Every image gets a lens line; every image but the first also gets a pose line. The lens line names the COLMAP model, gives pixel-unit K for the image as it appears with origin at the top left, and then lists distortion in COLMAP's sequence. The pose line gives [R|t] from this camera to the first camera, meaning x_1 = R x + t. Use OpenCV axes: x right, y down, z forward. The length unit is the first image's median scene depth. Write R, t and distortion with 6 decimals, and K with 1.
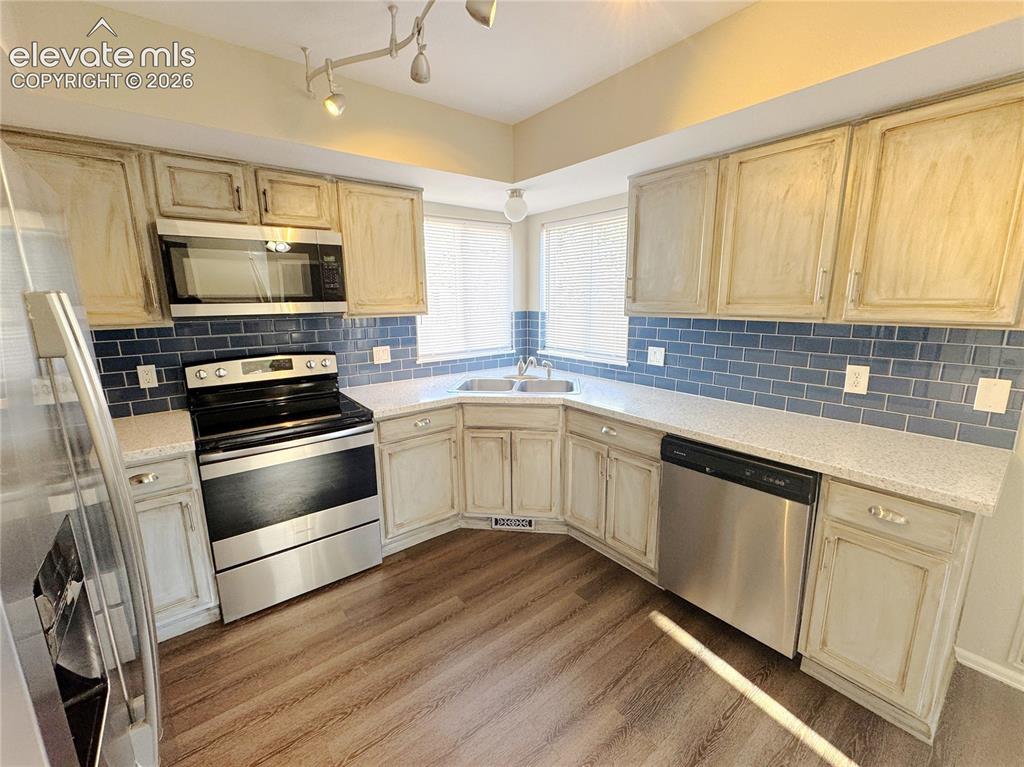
lens RADIAL K [[414.9, 0, 493.9], [0, 414.9, 383.7], [0, 0, 1]] dist [-0.003043, 0.000273]
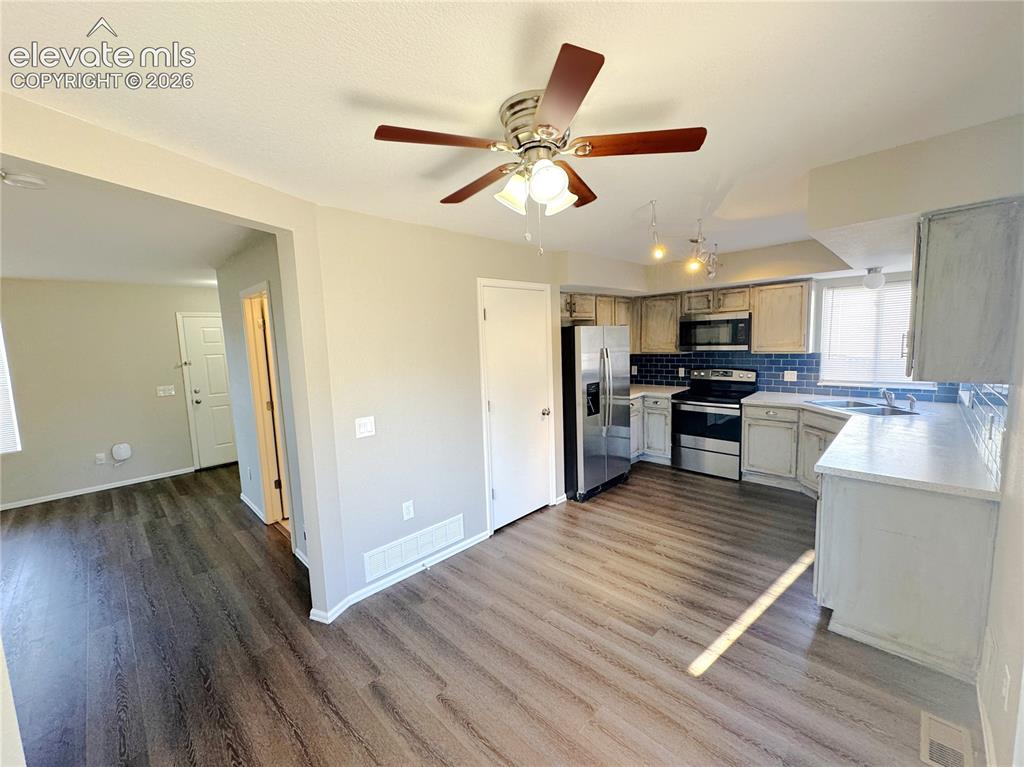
lens RADIAL K [[414.9, 0, 513.4], [0, 414.9, 378.1], [0, 0, 1]] dist [-0.003043, 0.000273]
pose [[0.126396, 0.099745, -0.986952, 1.529569], [-0.169348, 0.982496, 0.077607, -0.003852], [0.977418, 0.157330, 0.141075, -0.378122]]
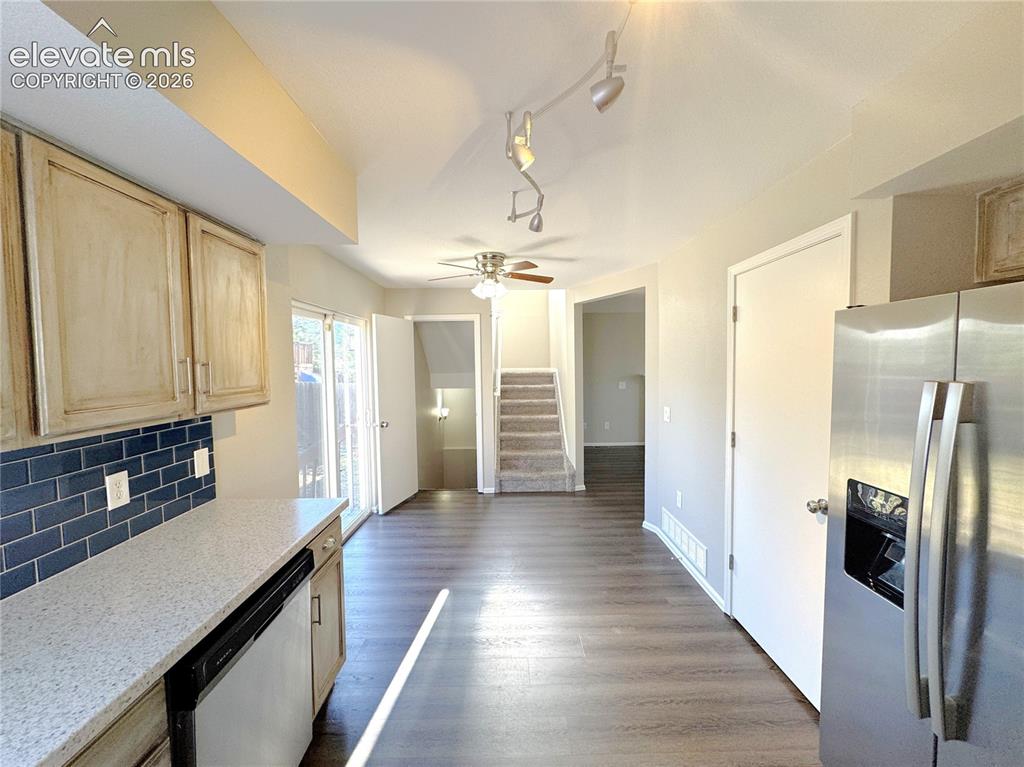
lens RADIAL K [[414.9, 0, 510.0], [0, 414.9, 377.9], [0, 0, 1]] dist [-0.003043, 0.000273]
pose [[-0.788570, -0.009983, 0.614864, -0.188515], [0.139860, 0.970754, 0.195132, -0.231327], [-0.598830, 0.239870, -0.764111, 0.935626]]
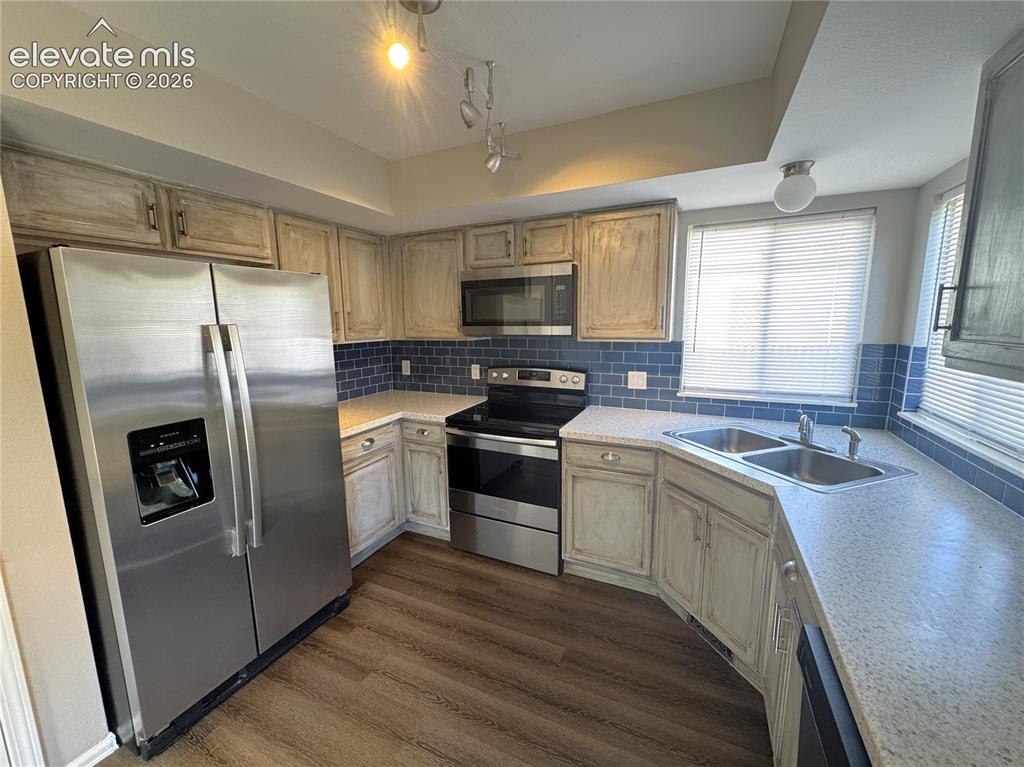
lens RADIAL K [[414.9, 0, 520.2], [0, 414.9, 380.5], [0, 0, 1]] dist [-0.003043, 0.000273]
pose [[0.465136, 0.135492, -0.874809, 0.557846], [-0.173969, 0.982937, 0.059740, -0.100600], [0.867976, 0.124403, 0.480771, 0.389042]]
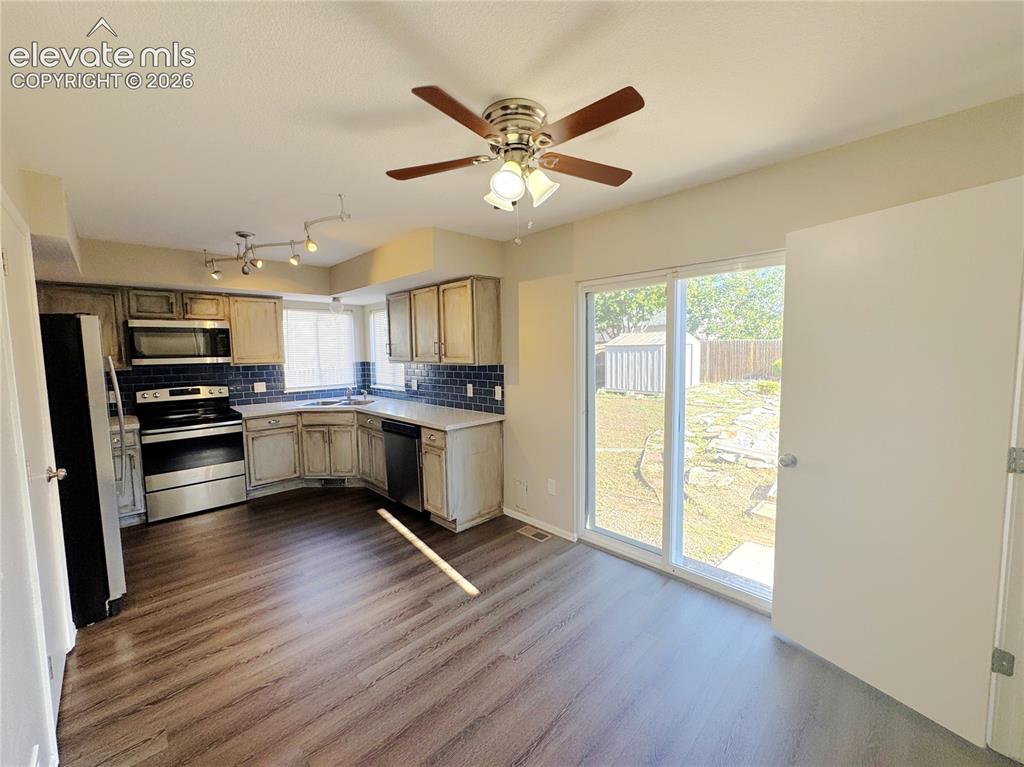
lens RADIAL K [[414.9, 0, 506.1], [0, 414.9, 384.3], [0, 0, 1]] dist [-0.003043, 0.000273]
pose [[0.993733, -0.014400, 0.110848, 0.695761], [0.027975, 0.992148, -0.121902, 0.195861], [-0.108222, 0.124239, 0.986333, -1.008817]]
